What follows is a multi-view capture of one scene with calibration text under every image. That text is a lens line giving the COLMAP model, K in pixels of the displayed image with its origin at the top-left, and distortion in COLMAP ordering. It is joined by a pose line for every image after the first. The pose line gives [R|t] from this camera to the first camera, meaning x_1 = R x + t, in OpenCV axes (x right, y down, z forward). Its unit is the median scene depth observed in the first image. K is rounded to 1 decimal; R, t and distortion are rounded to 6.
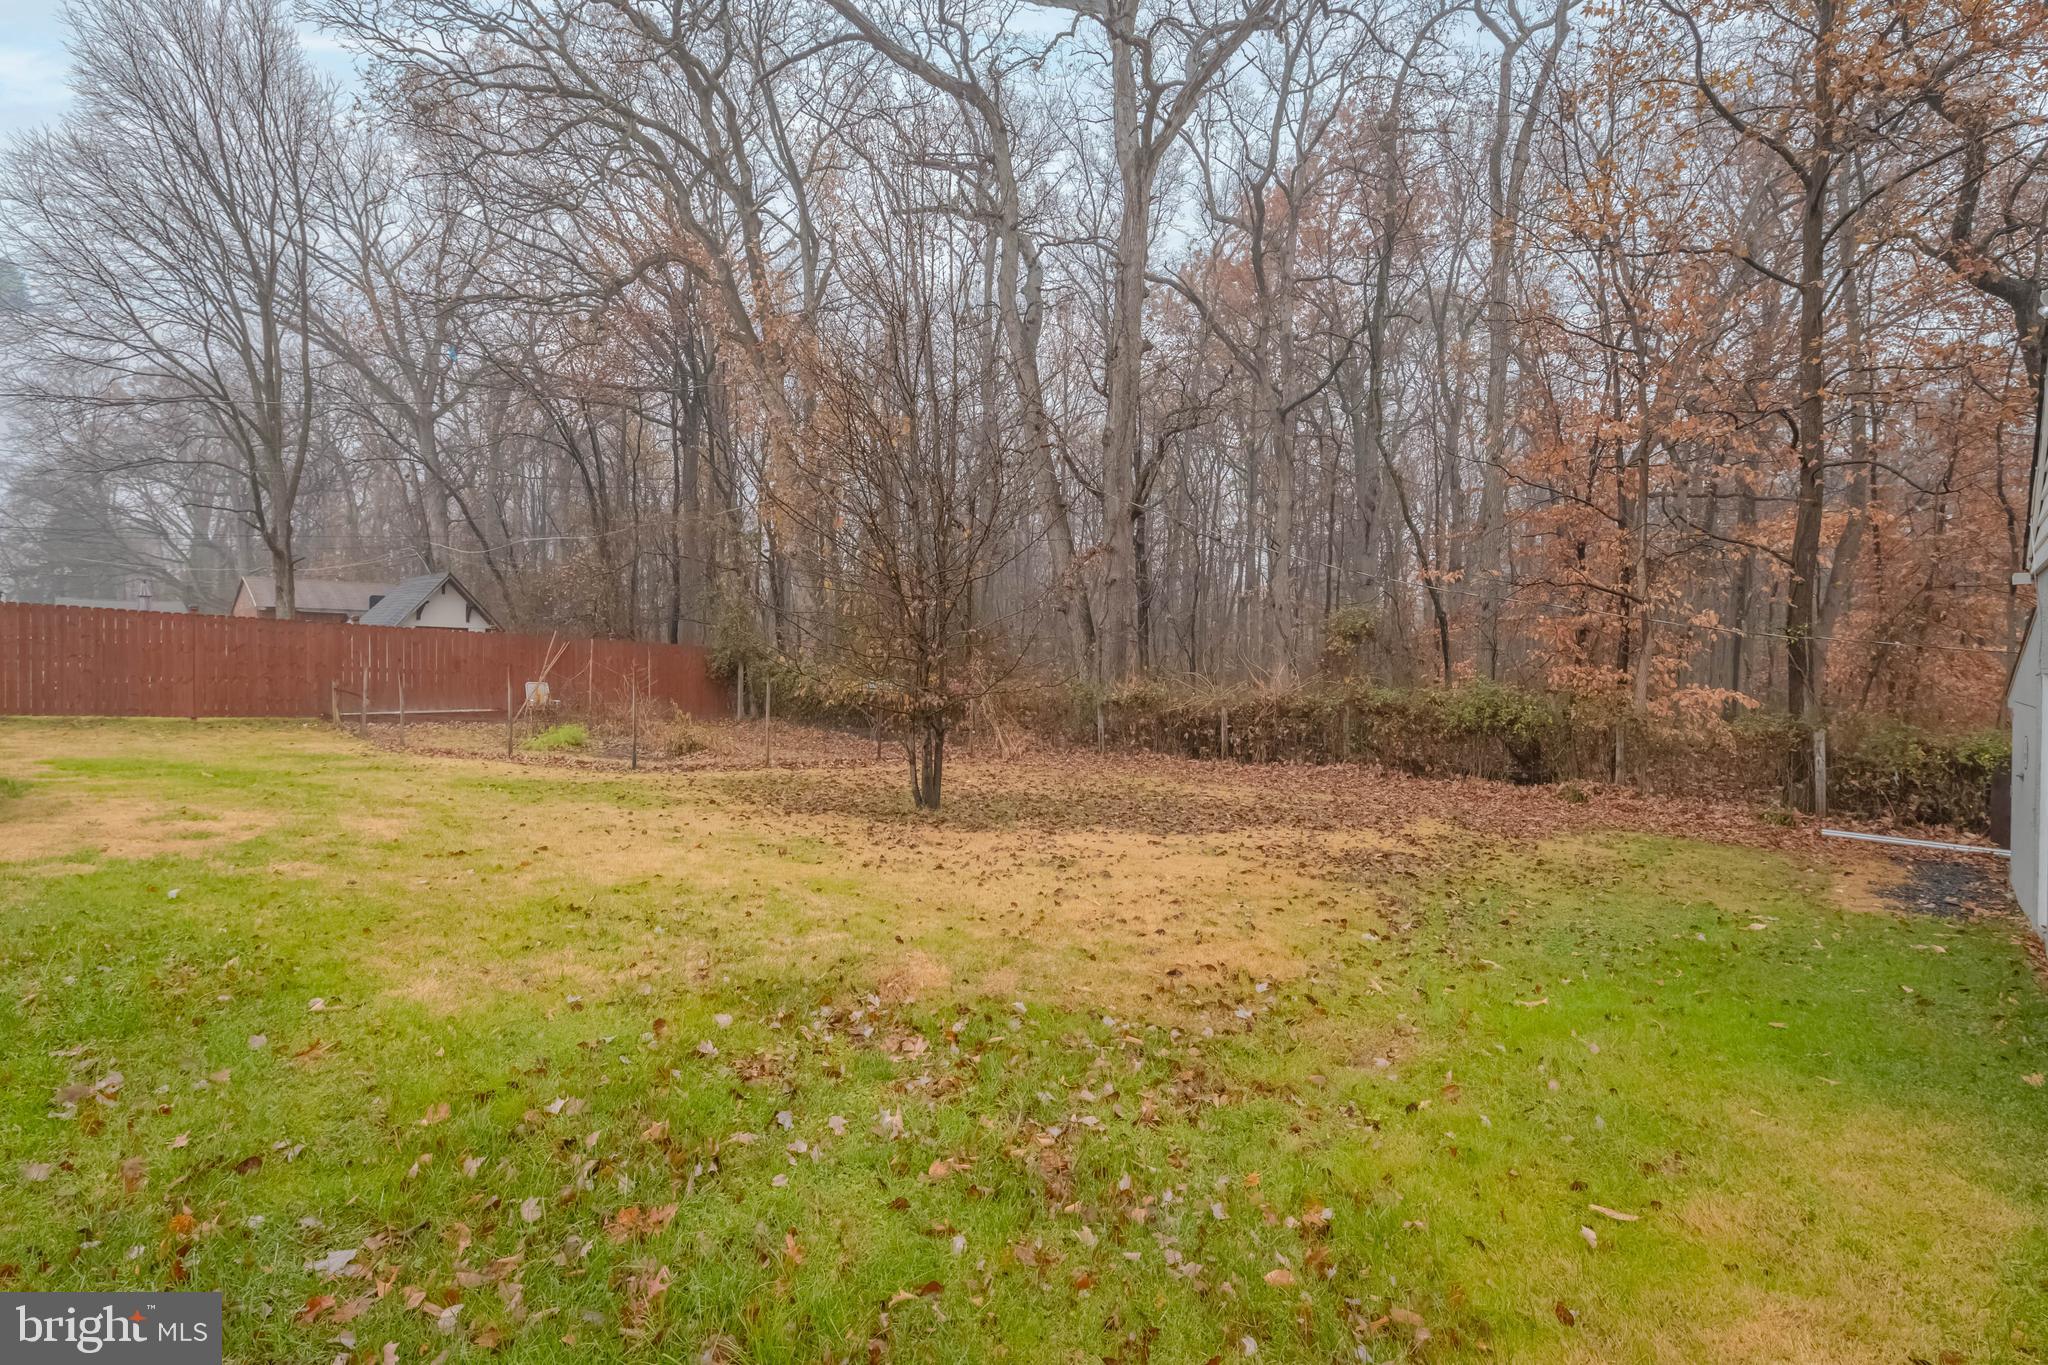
lens RADIAL K [[982.3, 0, 1041.3], [0, 982.3, 675.5], [0, 0, 1]] dist [0.004224, -0.003896]
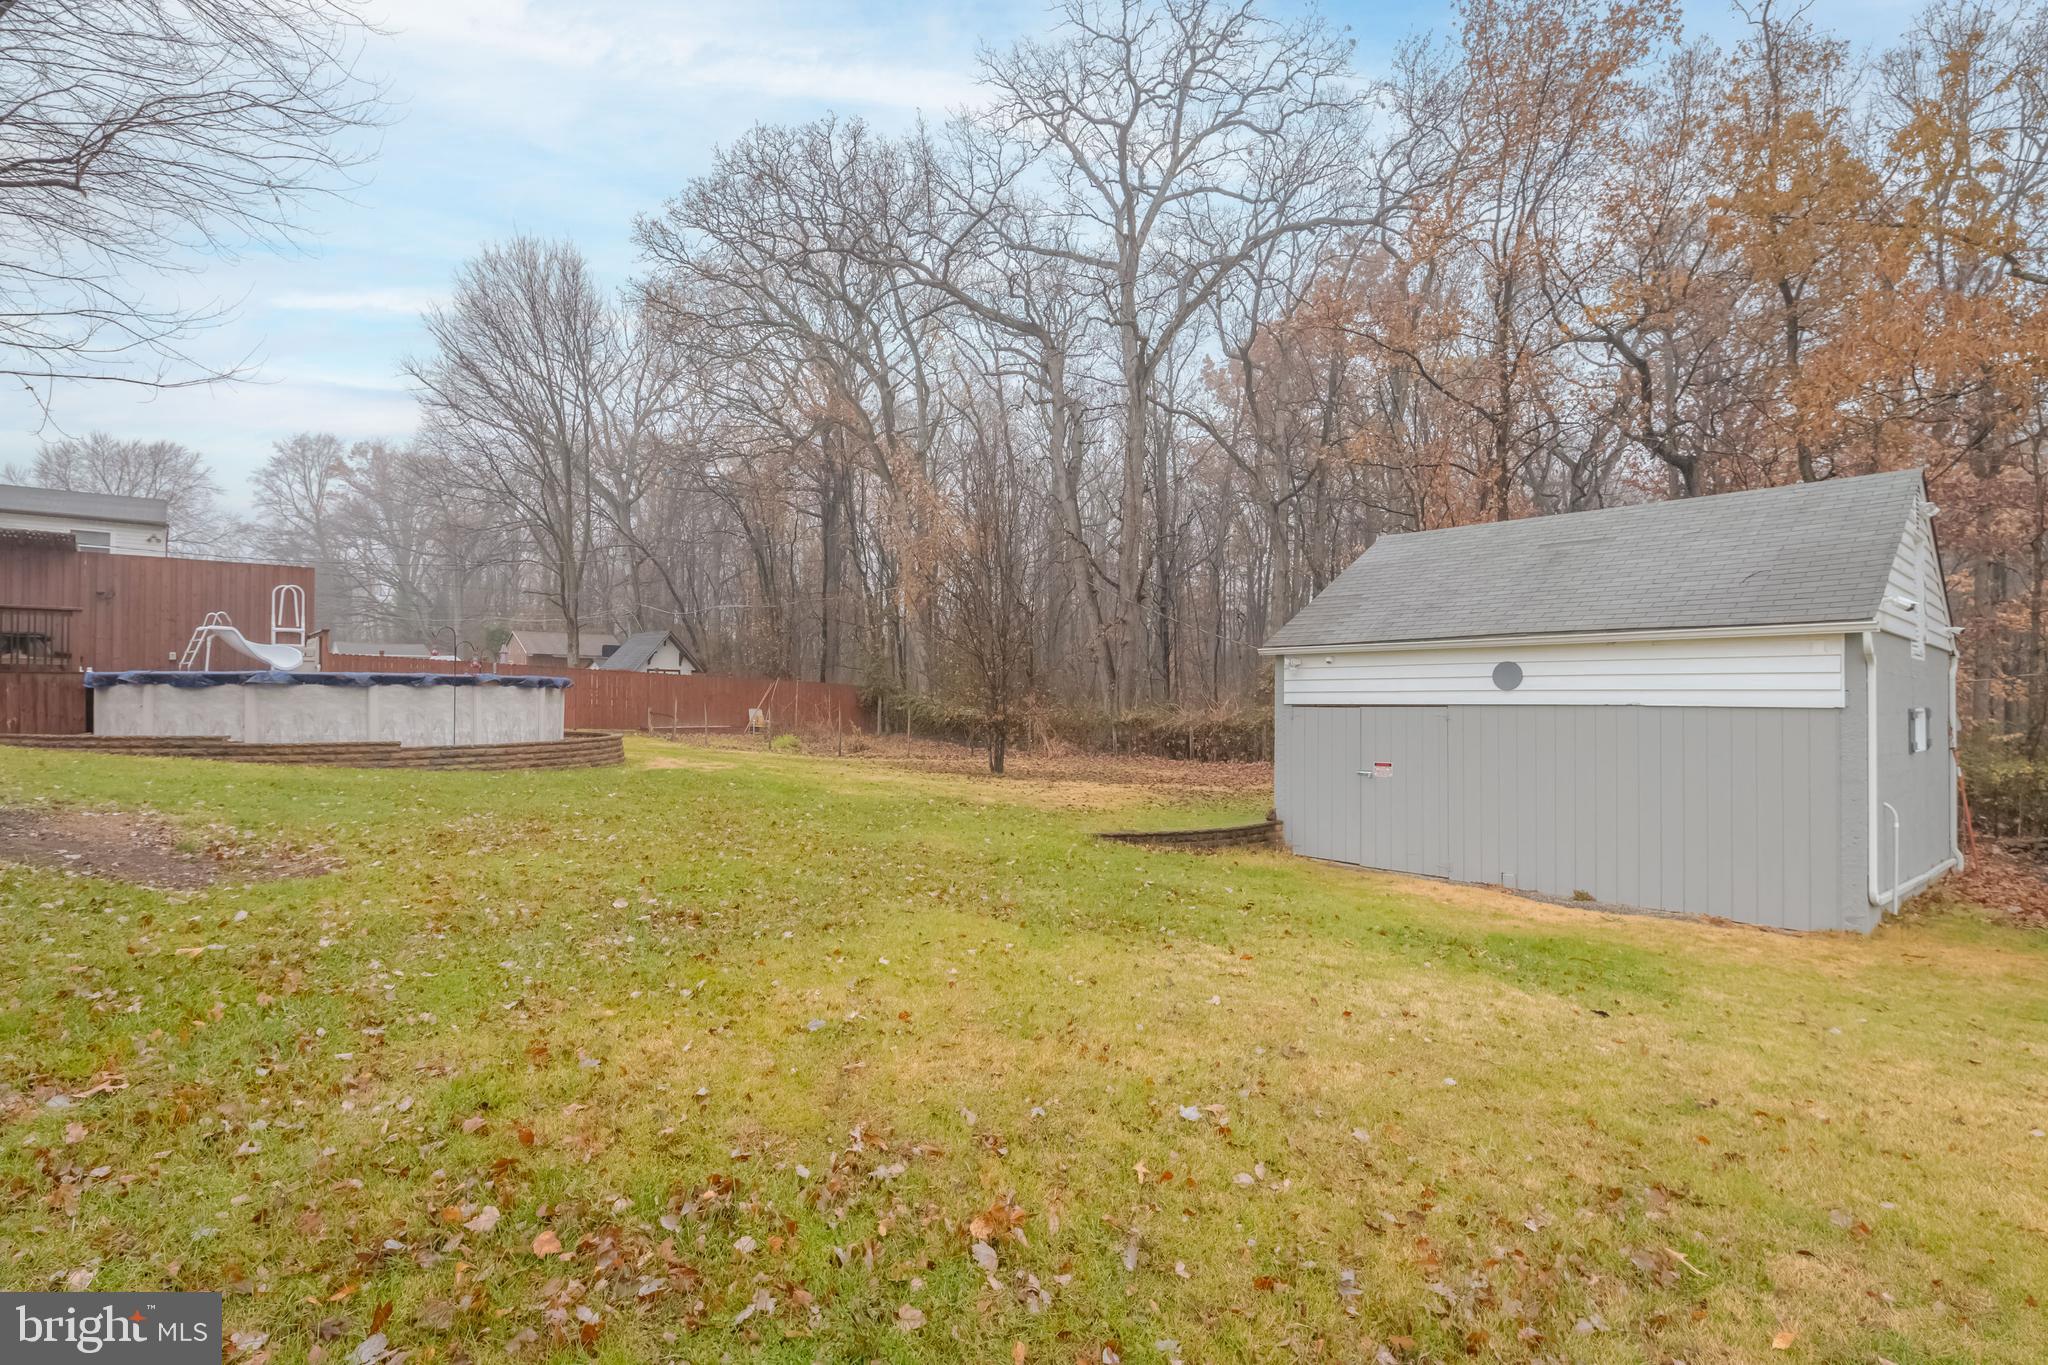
lens RADIAL K [[982.3, 0, 1054.5], [0, 982.3, 691.9], [0, 0, 1]] dist [0.004224, -0.003896]
pose [[0.996854, 0.000098, -0.079254, 0.091190], [-0.001024, 0.999932, -0.011648, -0.003155], [0.079248, 0.011693, 0.996786, -0.560085]]
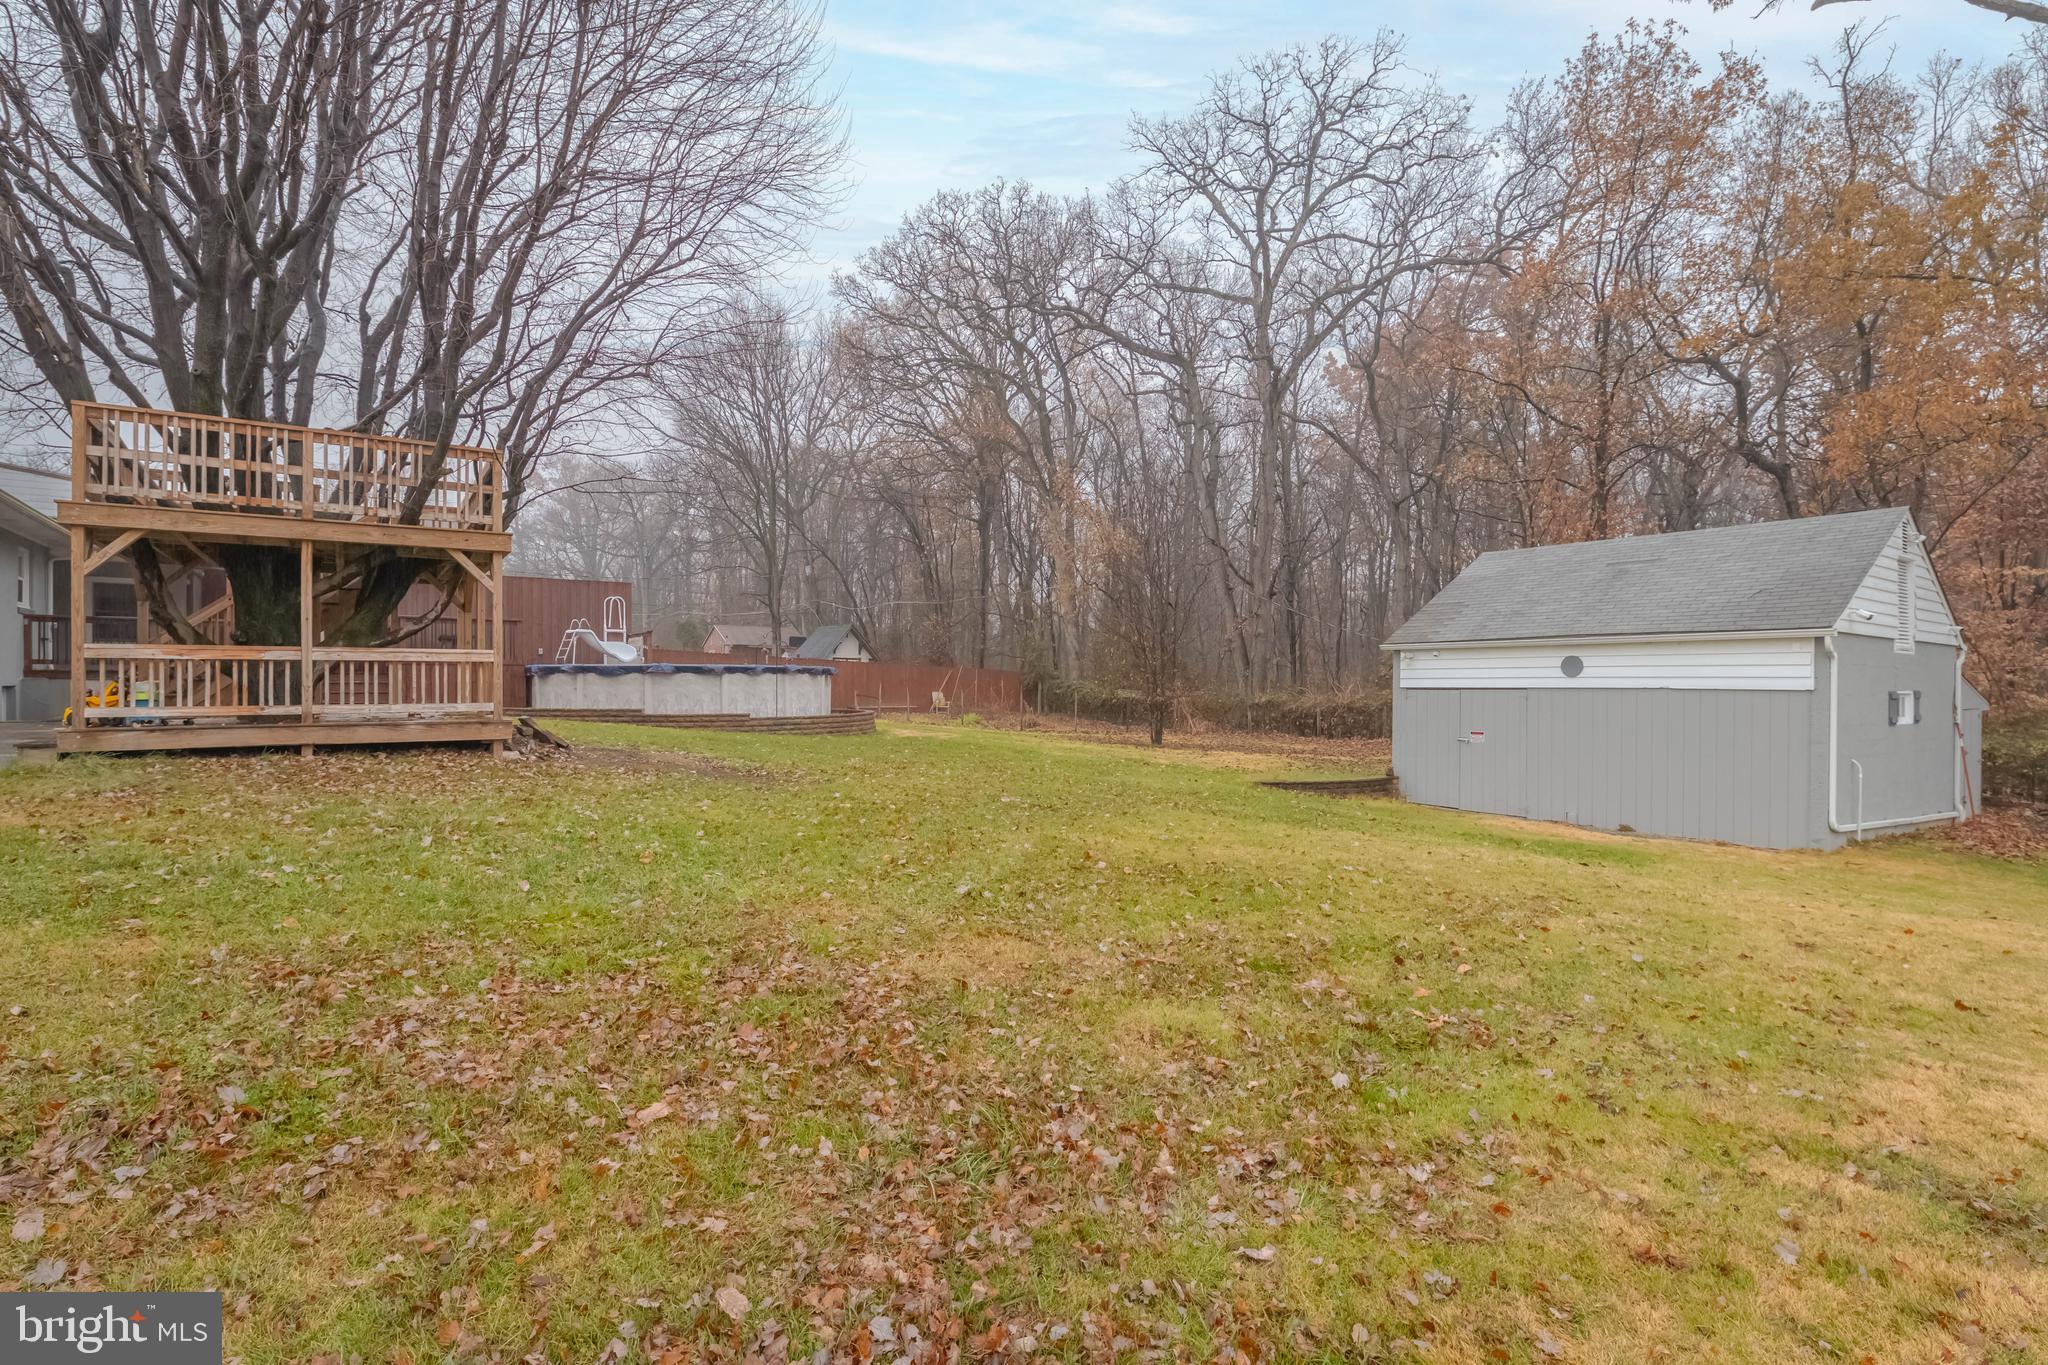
lens RADIAL K [[982.3, 0, 1044.5], [0, 982.3, 691.2], [0, 0, 1]] dist [0.004224, -0.003896]
pose [[0.979521, 0.002513, -0.201324, 0.057270], [-0.001814, 0.999992, 0.003654, -0.002094], [0.201332, -0.003214, 0.979518, -0.821928]]
